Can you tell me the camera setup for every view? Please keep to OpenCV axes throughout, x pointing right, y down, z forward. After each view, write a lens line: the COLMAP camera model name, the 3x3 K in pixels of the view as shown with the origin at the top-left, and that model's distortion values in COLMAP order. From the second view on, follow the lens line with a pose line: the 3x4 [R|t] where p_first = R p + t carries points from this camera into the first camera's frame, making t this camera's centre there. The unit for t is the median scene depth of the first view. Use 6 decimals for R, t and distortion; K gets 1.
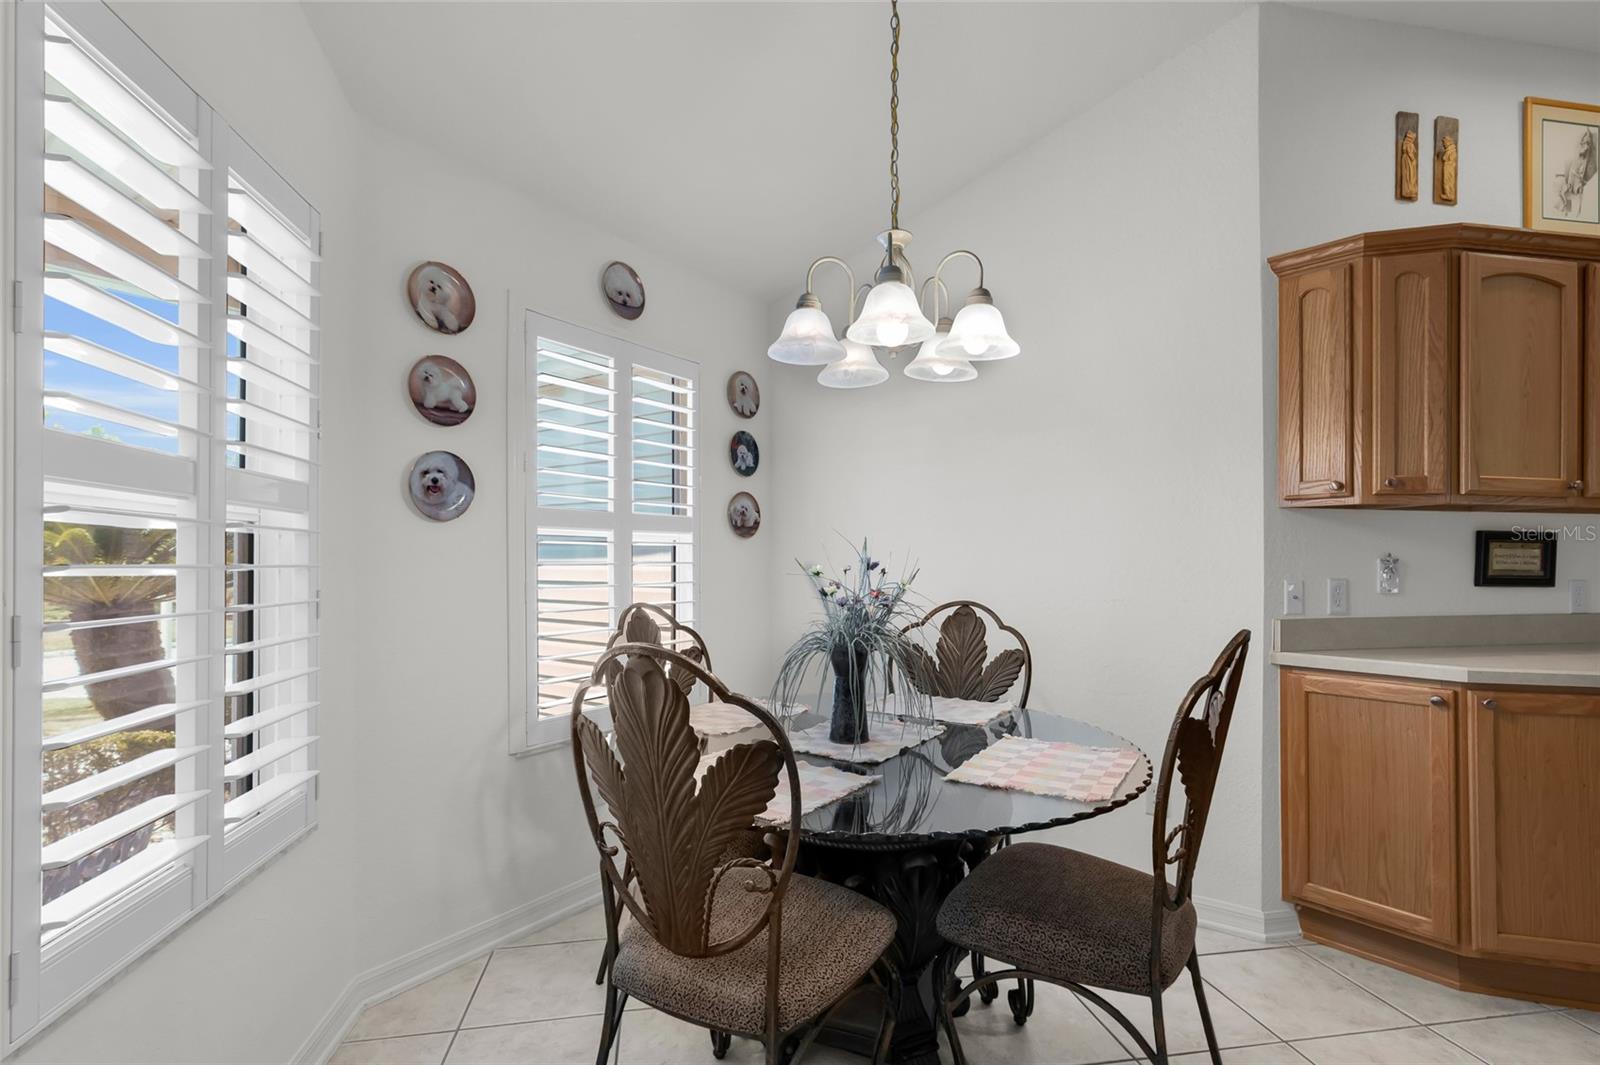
lens RADIAL K [[729.9, 0, 800.6], [0, 729.9, 553.1], [0, 0, 1]] dist [0.002981, -0.000098]
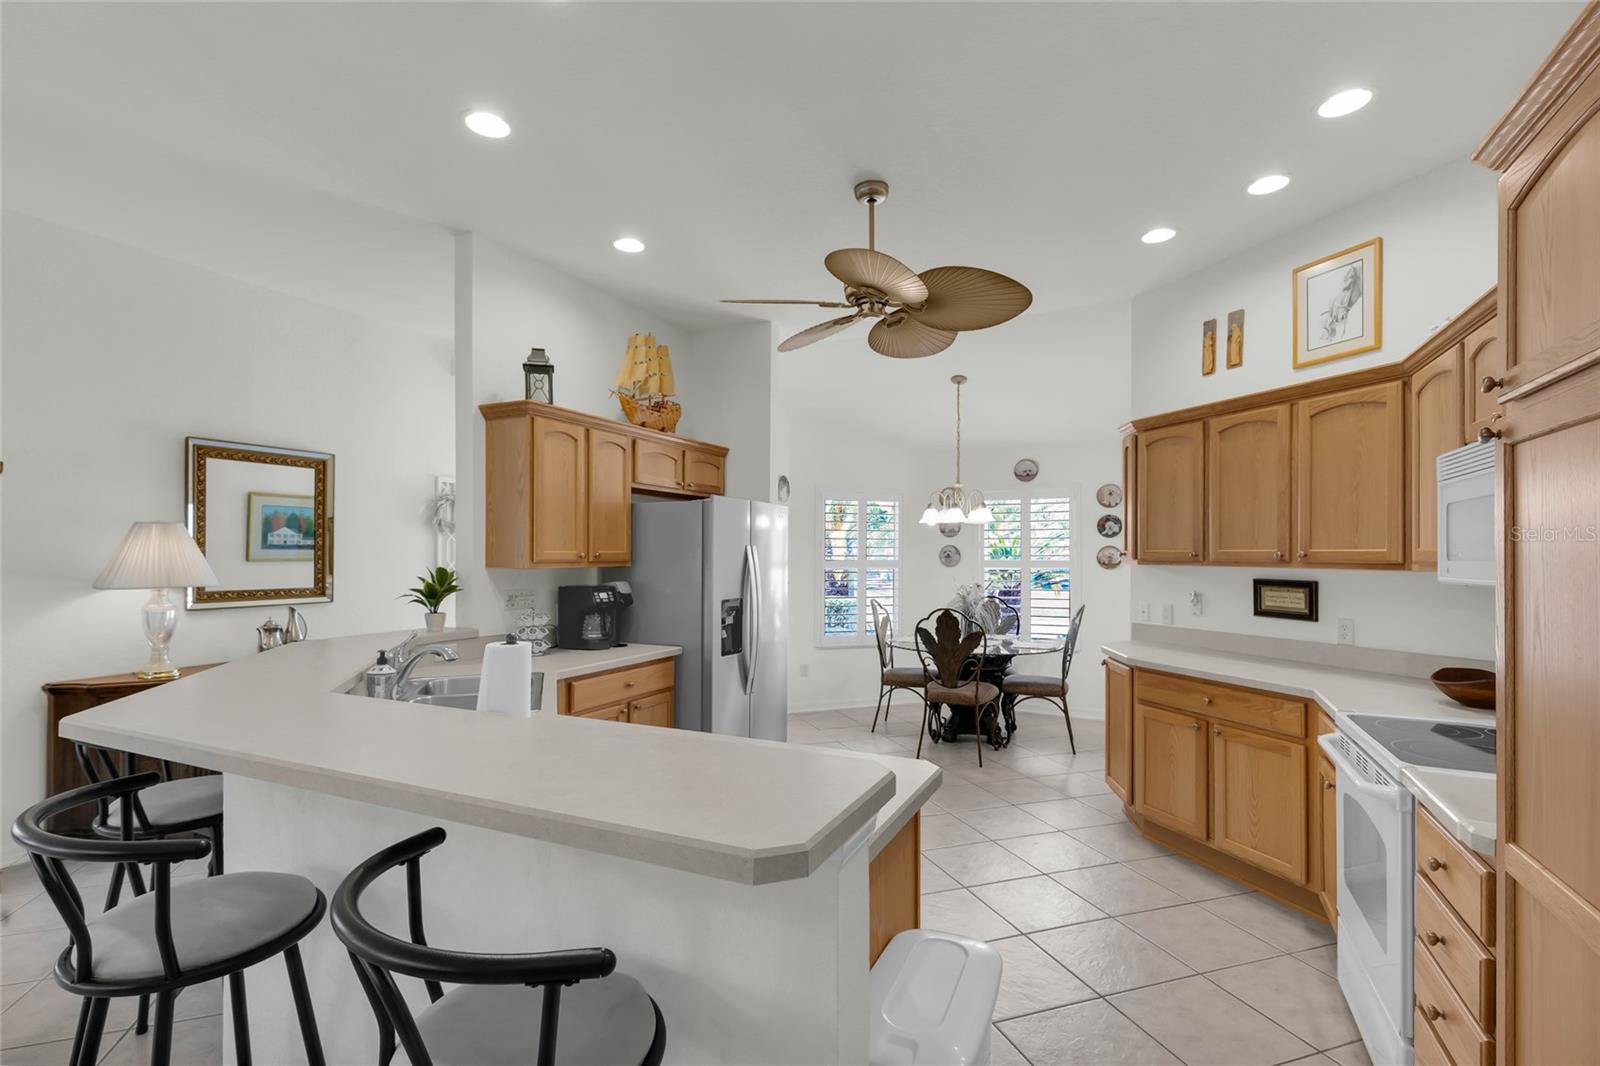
lens RADIAL K [[729.9, 0, 800.6], [0, 729.9, 553.6], [0, 0, 1]] dist [0.002981, -0.000098]
pose [[0.162985, -0.004773, -0.986617, 2.192543], [0.009093, 0.999953, -0.003335, -0.083743], [0.986587, -0.008428, 0.163020, -0.157683]]
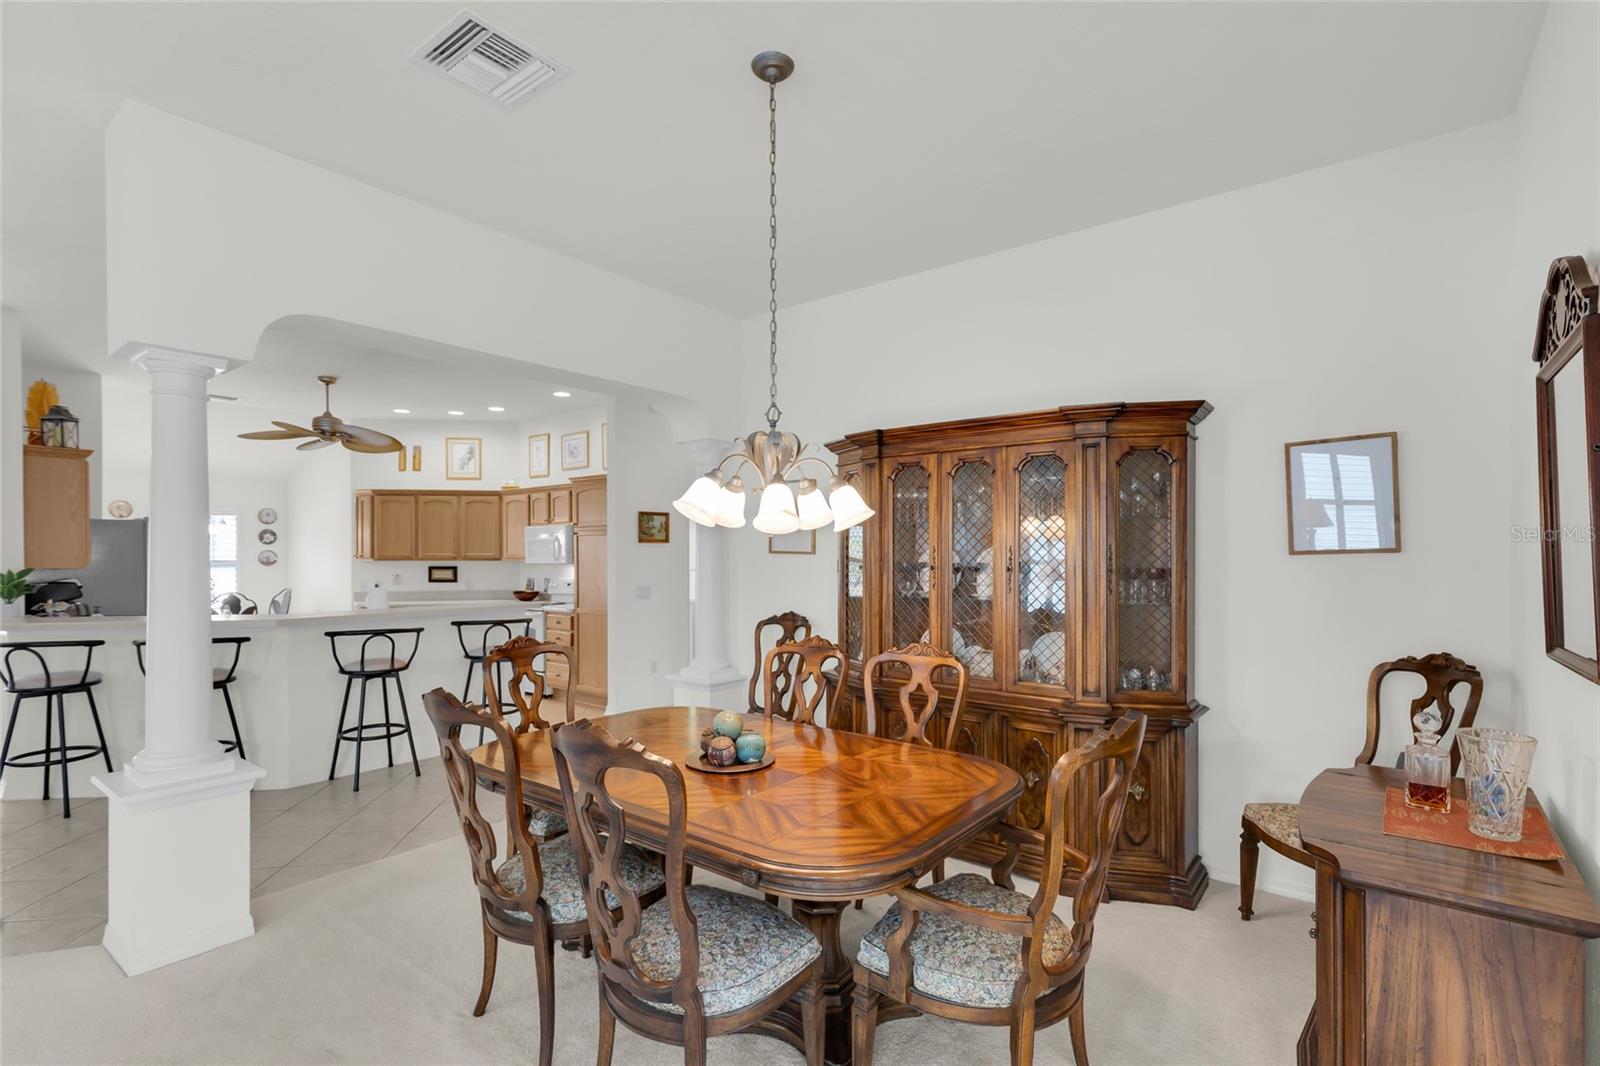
lens RADIAL K [[752.7, 0, 792.6], [0, 752.7, 554.8], [0, 0, 1]] dist [0.017929, 0.000564]
pose [[0.998211, -0.007951, -0.059263, 2.759973], [0.008733, 0.999878, 0.012961, -0.112080], [0.059153, -0.013456, 0.998158, -2.361065]]
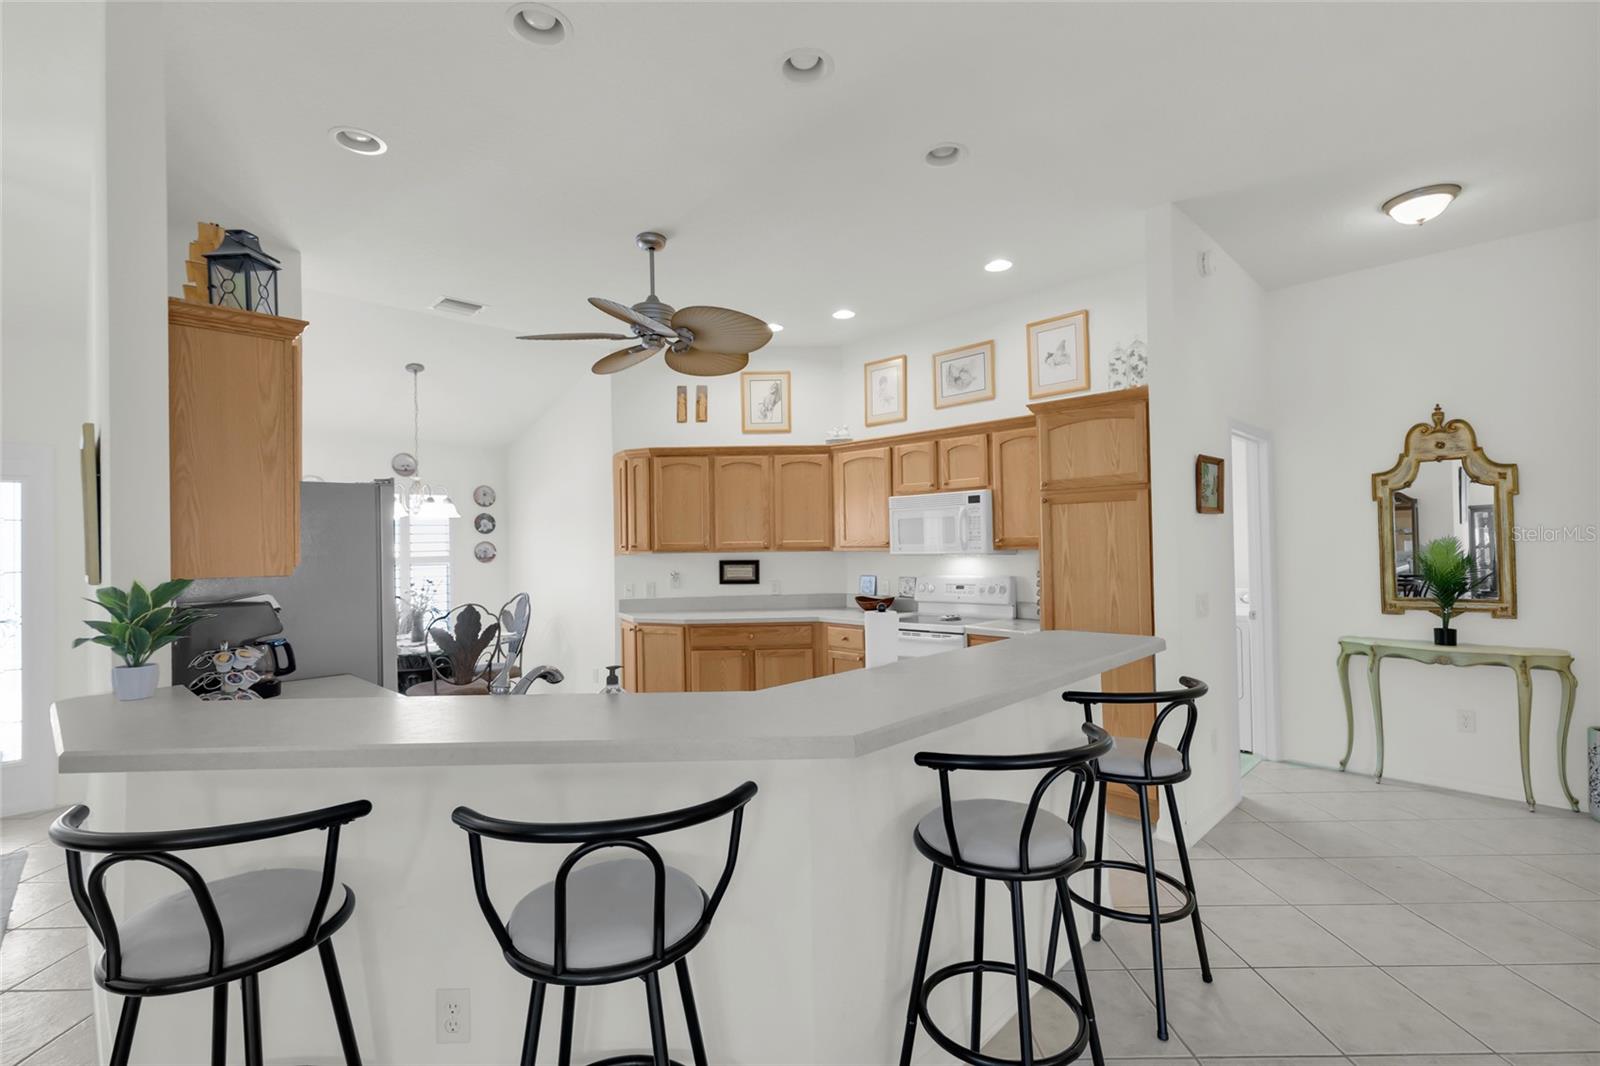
lens RADIAL K [[730.9, 0, 792.5], [0, 730.9, 533.3], [0, 0, 1]] dist [0.020504, -0.000123]
pose [[0.984294, -0.024720, -0.174800, 1.526076], [0.024287, 0.999694, -0.004617, -0.098621], [0.174860, 0.000299, 0.984593, -1.229292]]
